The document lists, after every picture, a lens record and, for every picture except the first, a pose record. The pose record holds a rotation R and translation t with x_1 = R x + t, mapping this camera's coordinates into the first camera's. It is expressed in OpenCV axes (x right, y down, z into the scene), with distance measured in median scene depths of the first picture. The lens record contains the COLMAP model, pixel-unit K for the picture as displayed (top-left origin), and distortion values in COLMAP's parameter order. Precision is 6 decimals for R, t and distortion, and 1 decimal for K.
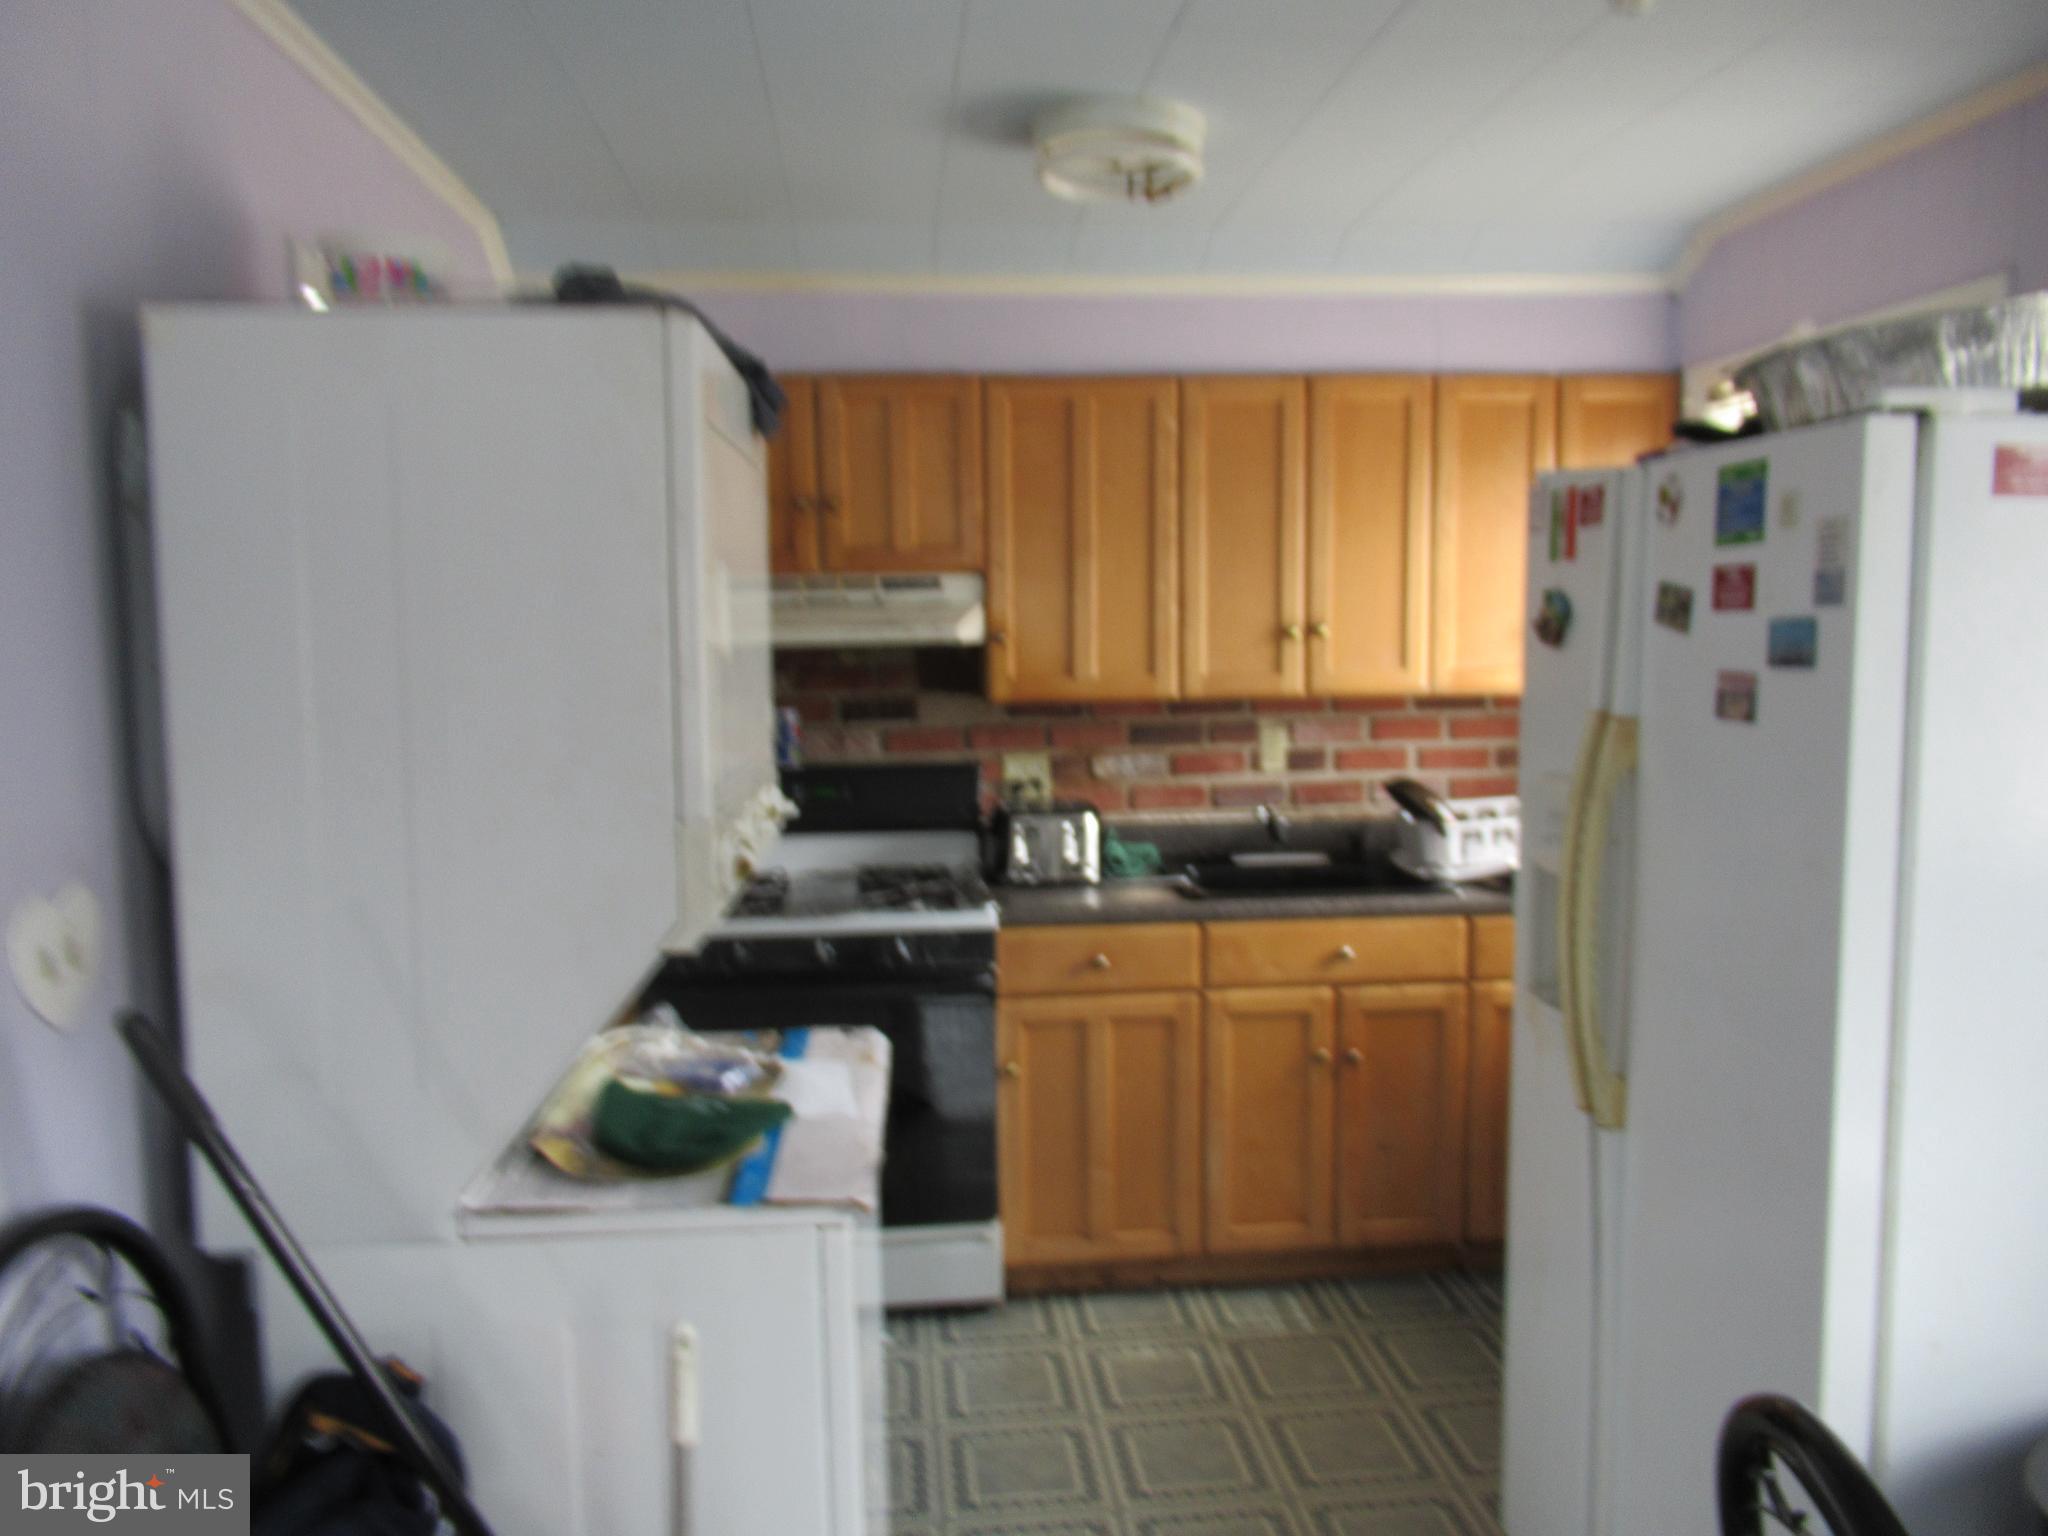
lens RADIAL K [[1516.6, 0, 1024.0], [0, 1516.6, 768.0], [0, 0, 1]] dist [-0.010902, 0.000930]
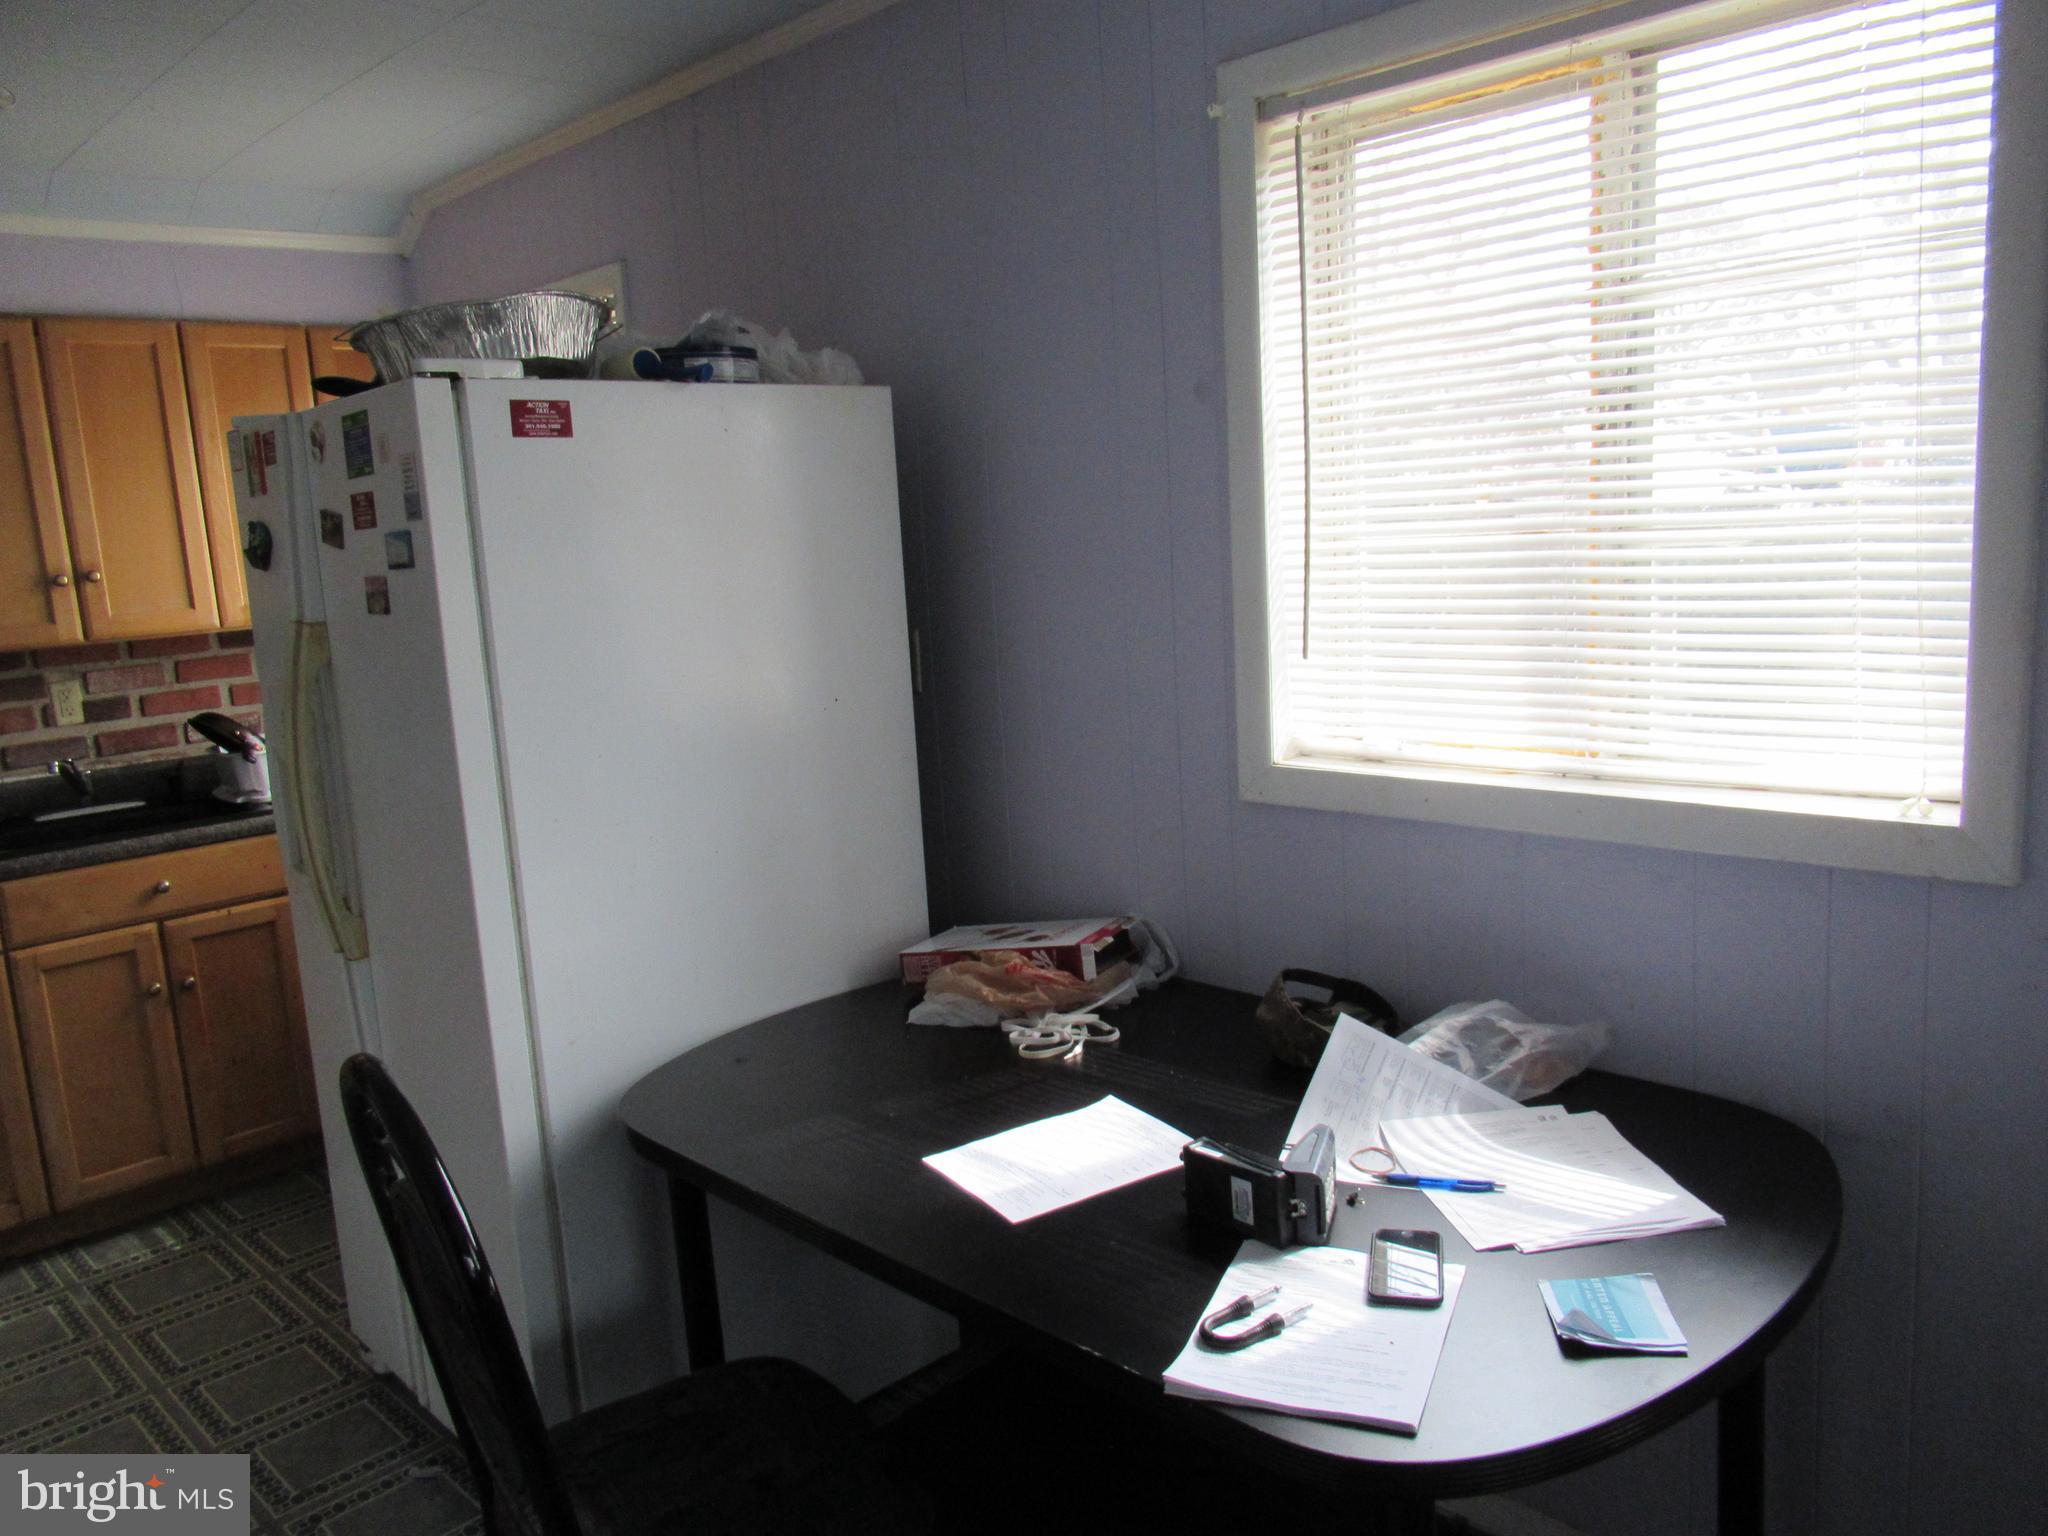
lens RADIAL K [[1516.6, 0, 1024.0], [0, 1516.6, 768.0], [0, 0, 1]] dist [-0.010902, 0.000930]
pose [[0.773678, -0.138048, 0.618357, 0.040389], [0.115238, 0.990356, 0.076913, 0.030463], [-0.623011, 0.011753, 0.782125, -0.168309]]
